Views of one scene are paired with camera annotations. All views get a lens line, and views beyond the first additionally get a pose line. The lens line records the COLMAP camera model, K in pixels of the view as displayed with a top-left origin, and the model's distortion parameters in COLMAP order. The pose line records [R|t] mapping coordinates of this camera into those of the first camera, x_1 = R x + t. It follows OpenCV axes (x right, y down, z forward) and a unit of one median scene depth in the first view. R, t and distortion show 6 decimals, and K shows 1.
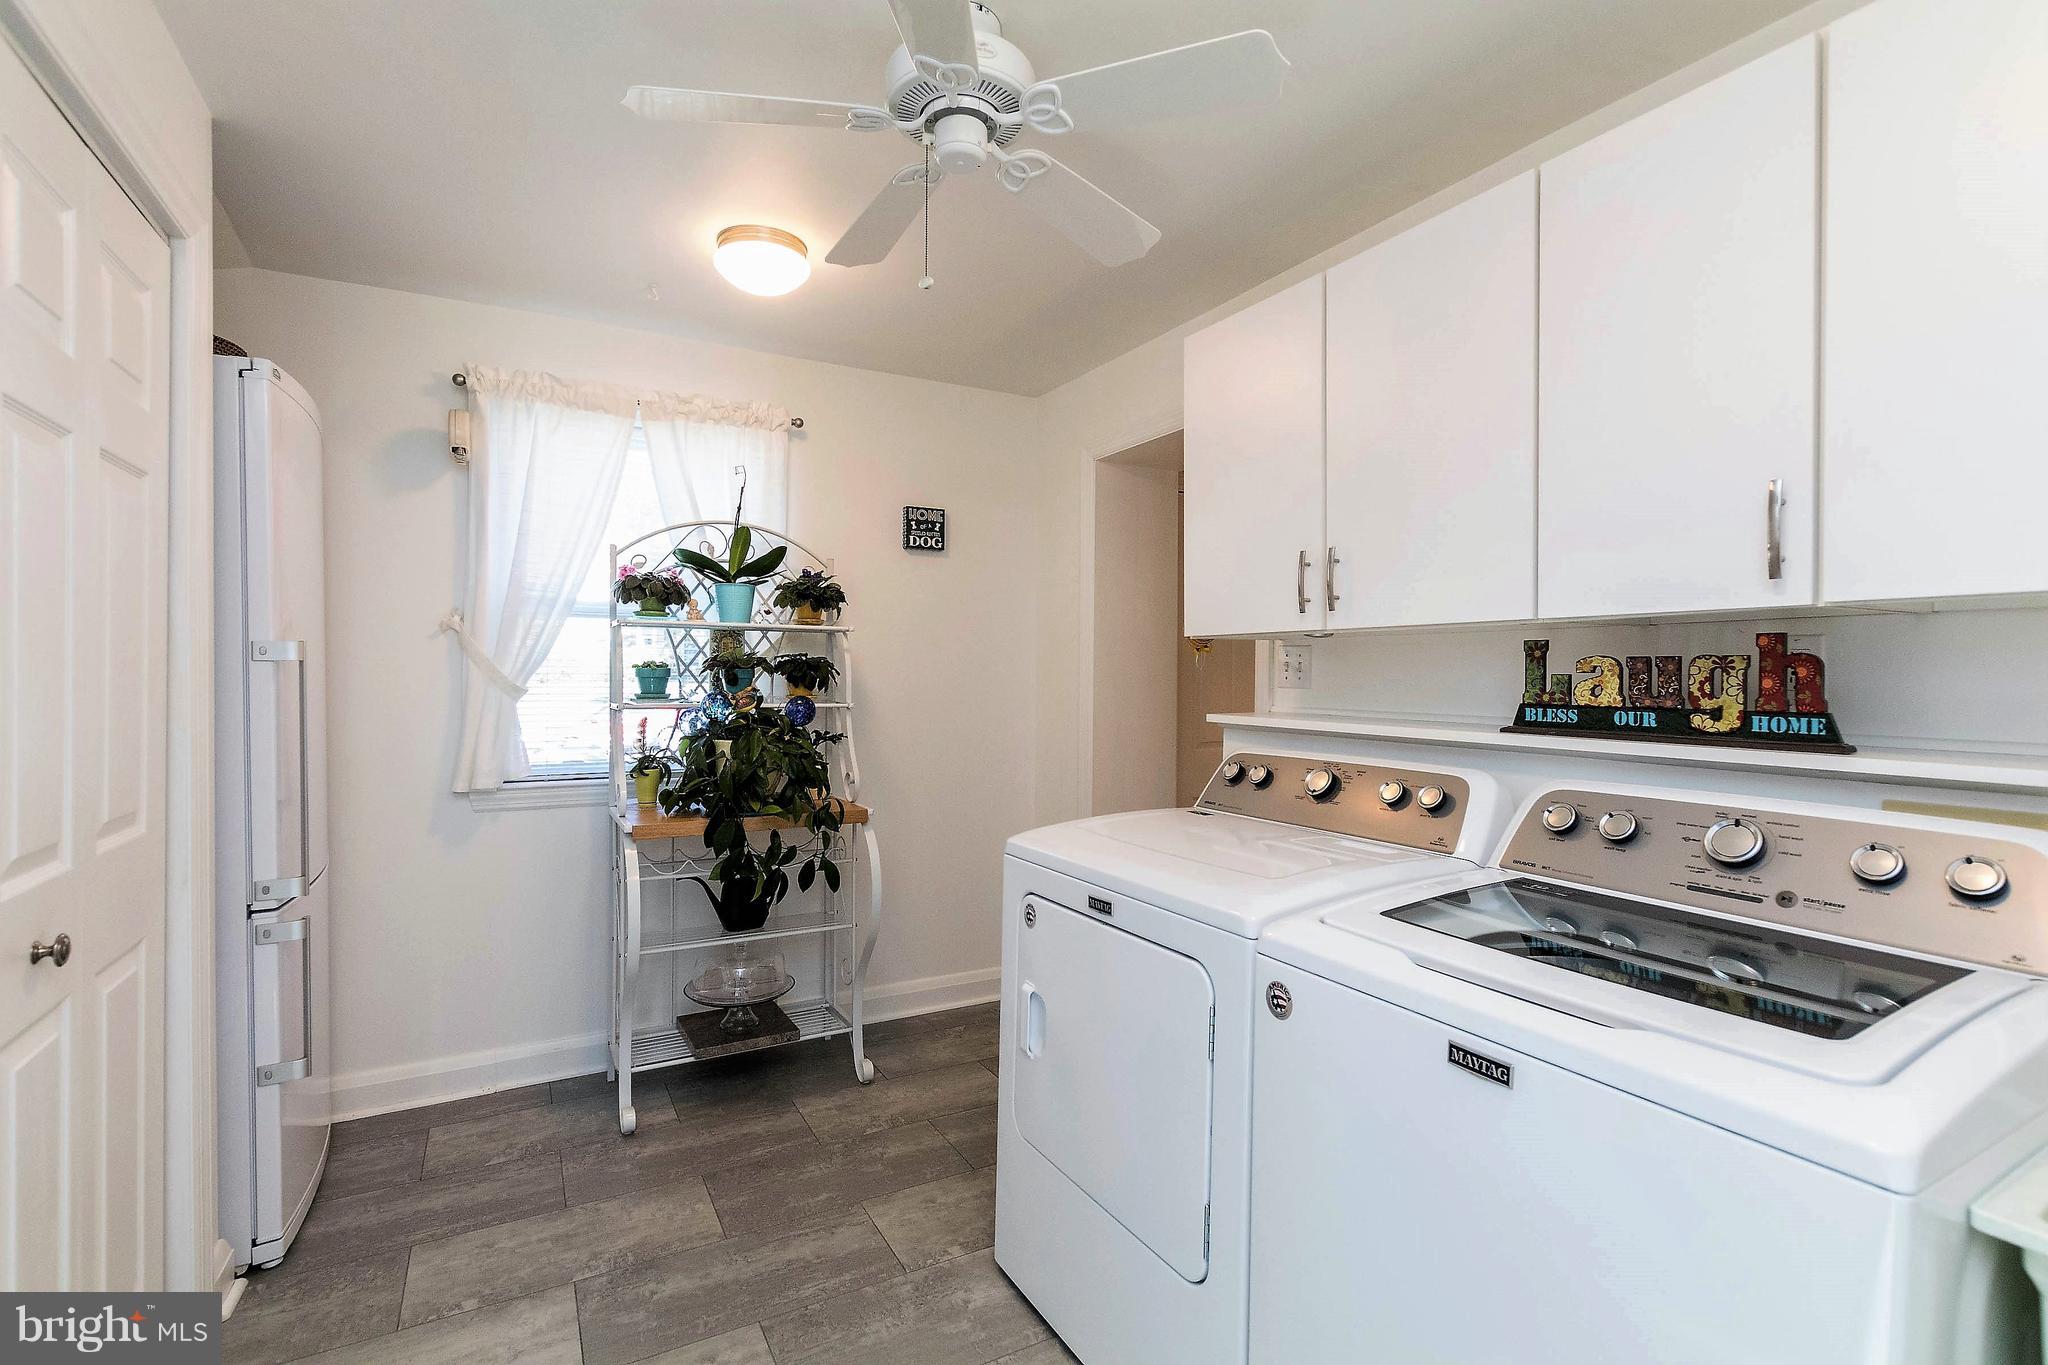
lens RADIAL K [[944.8, 0, 1024.7], [0, 944.8, 679.4], [0, 0, 1]] dist [0.010897, -0.000498]
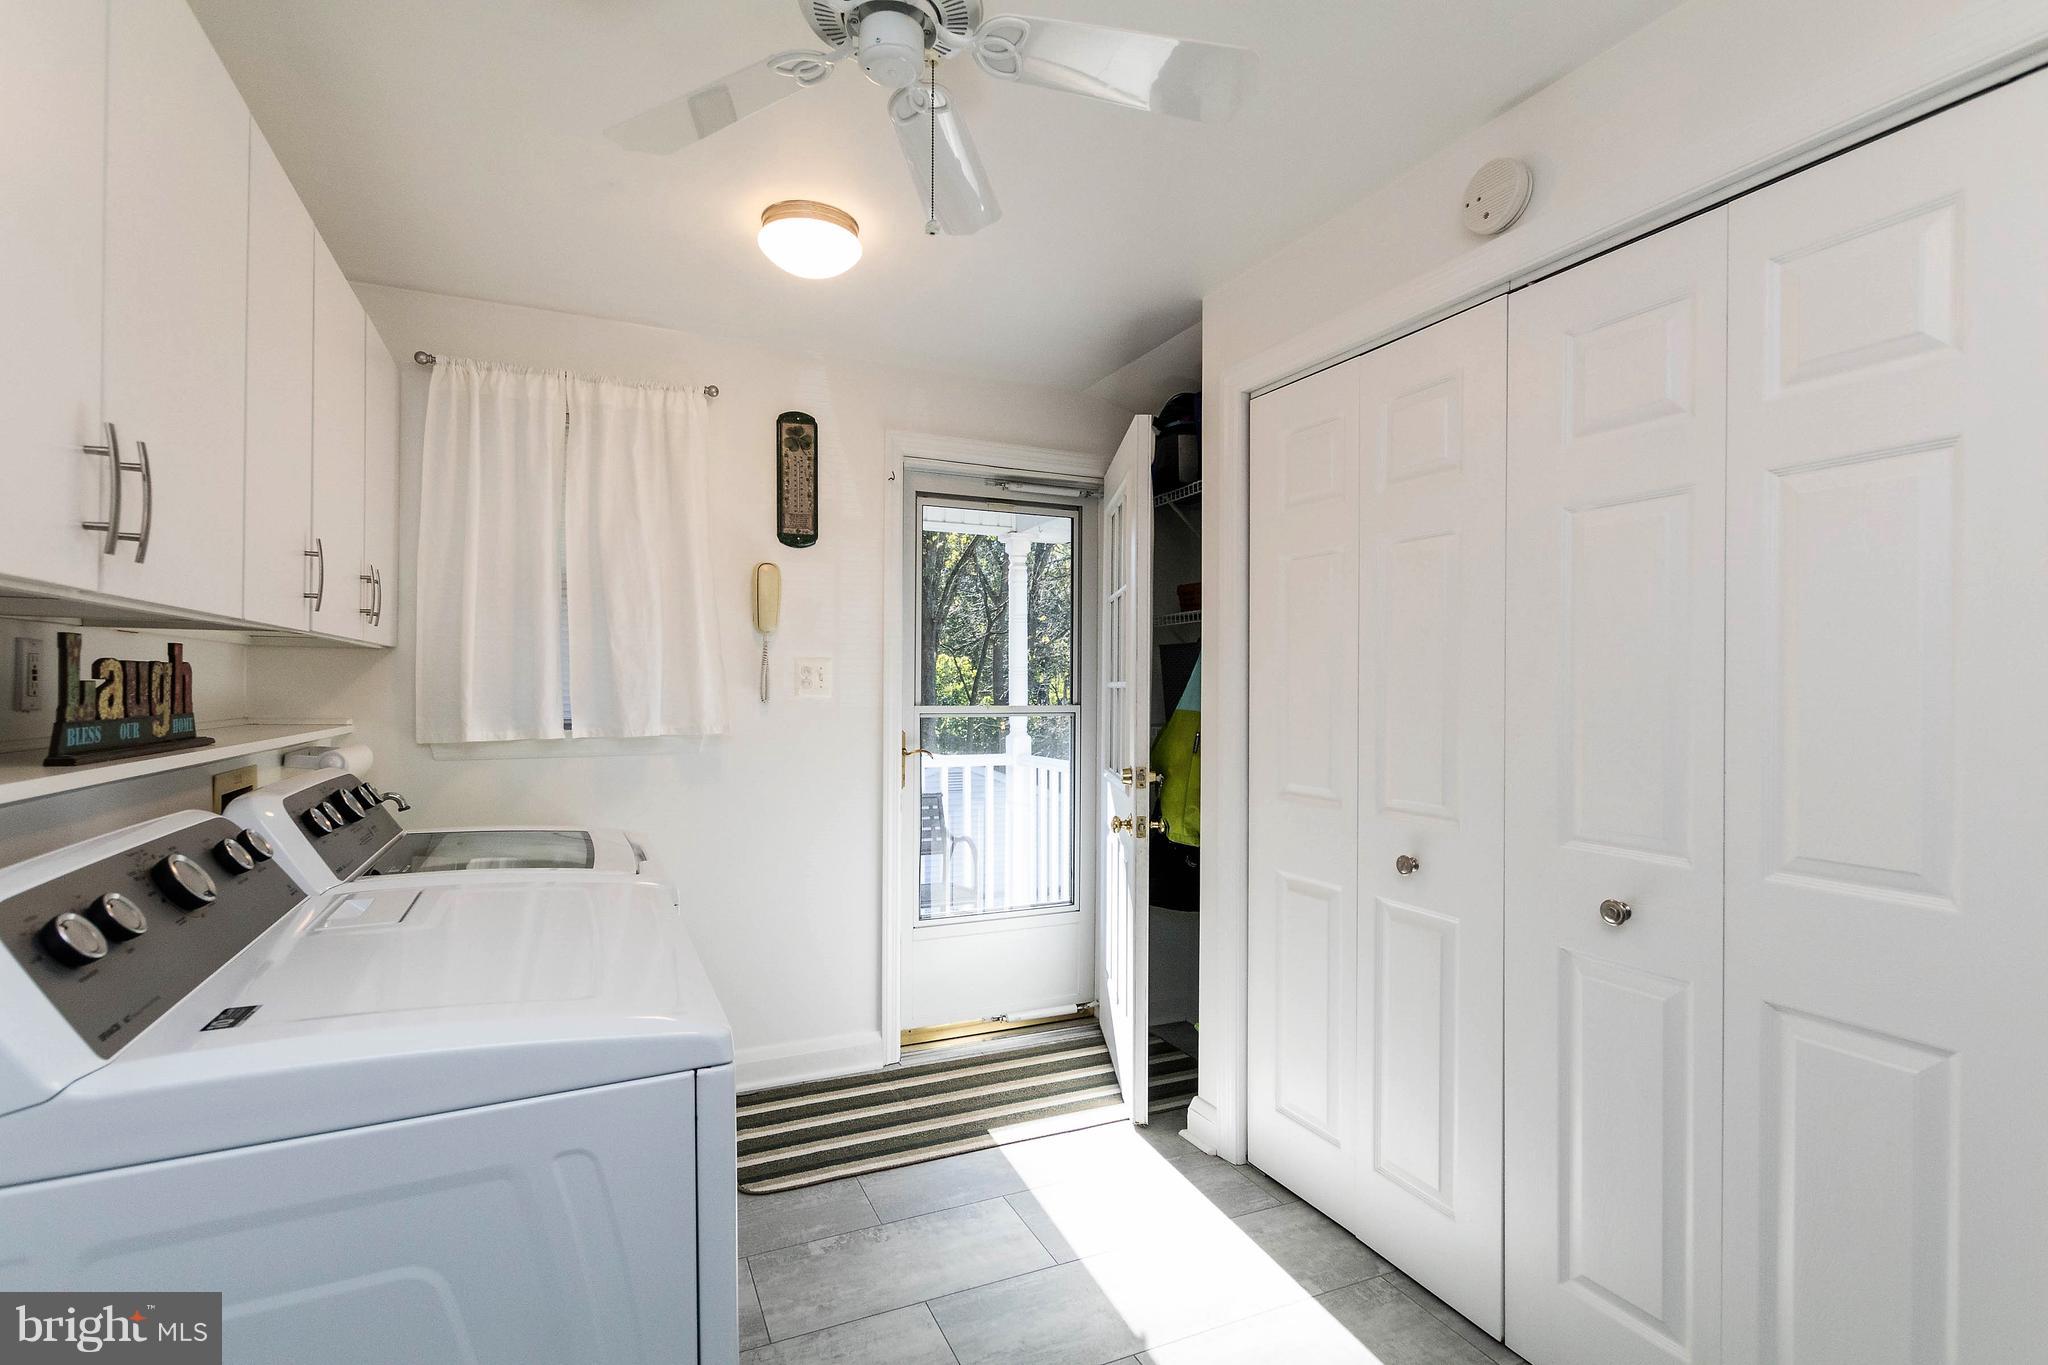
lens RADIAL K [[944.8, 0, 1031.0], [0, 944.8, 684.1], [0, 0, 1]] dist [0.010897, -0.000498]
pose [[-0.997594, -0.007021, 0.068969, -0.266146], [-0.006538, 0.999952, 0.007235, -0.014870], [-0.069016, 0.006766, -0.997593, 1.903773]]
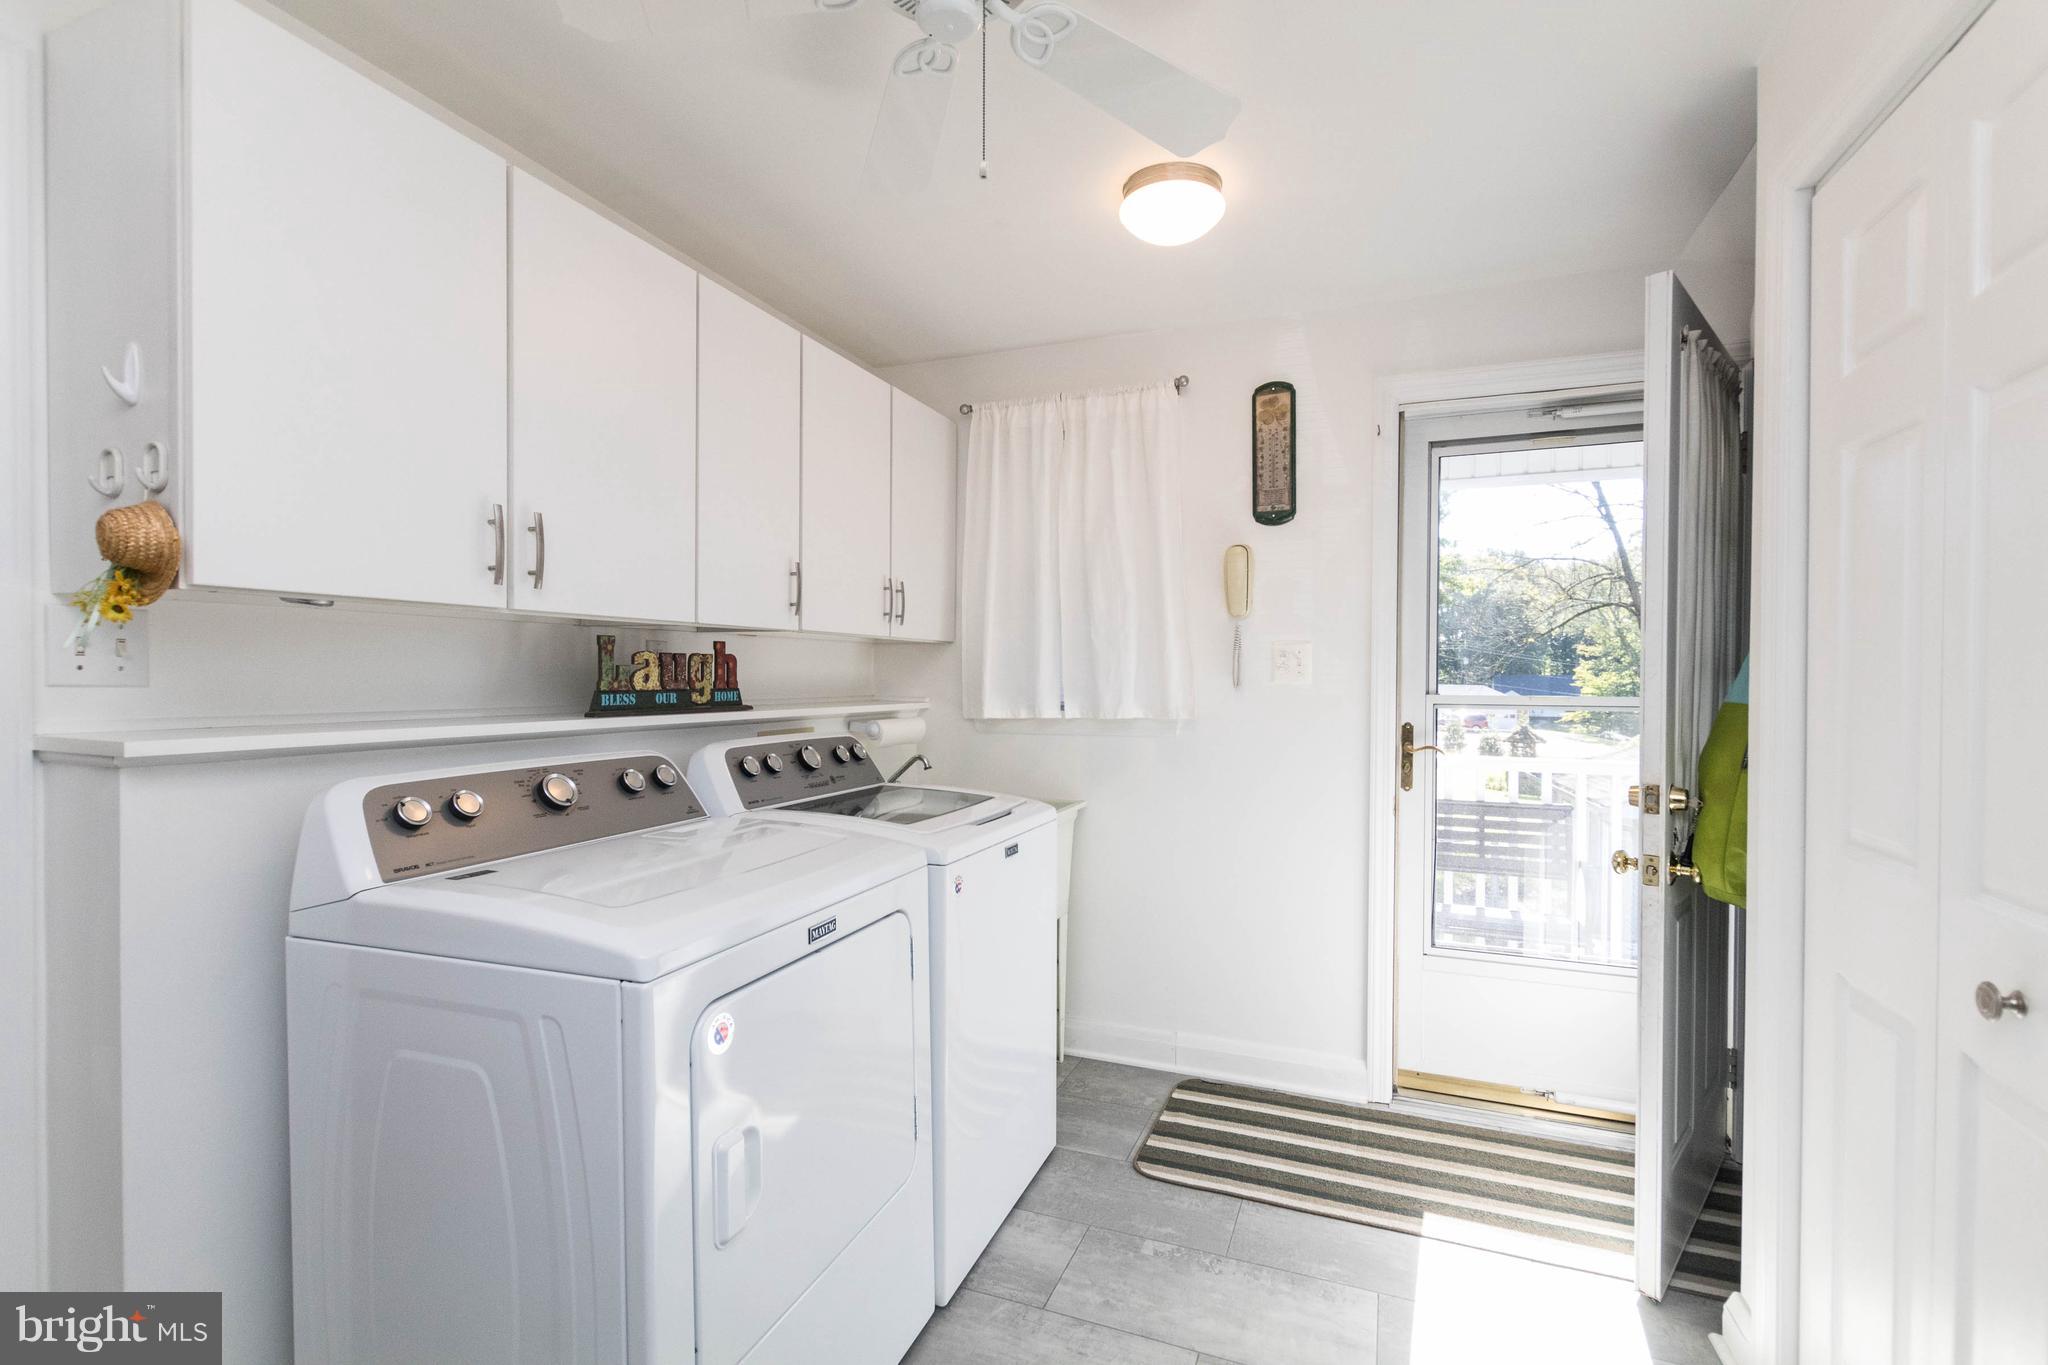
lens RADIAL K [[944.8, 0, 1031.6], [0, 944.8, 683.5], [0, 0, 1]] dist [0.010897, -0.000498]
pose [[-0.646103, -0.010270, 0.763182, -0.765479], [0.002364, 0.999878, 0.015457, 0.000500], [-0.763247, 0.011791, -0.645999, 1.539624]]
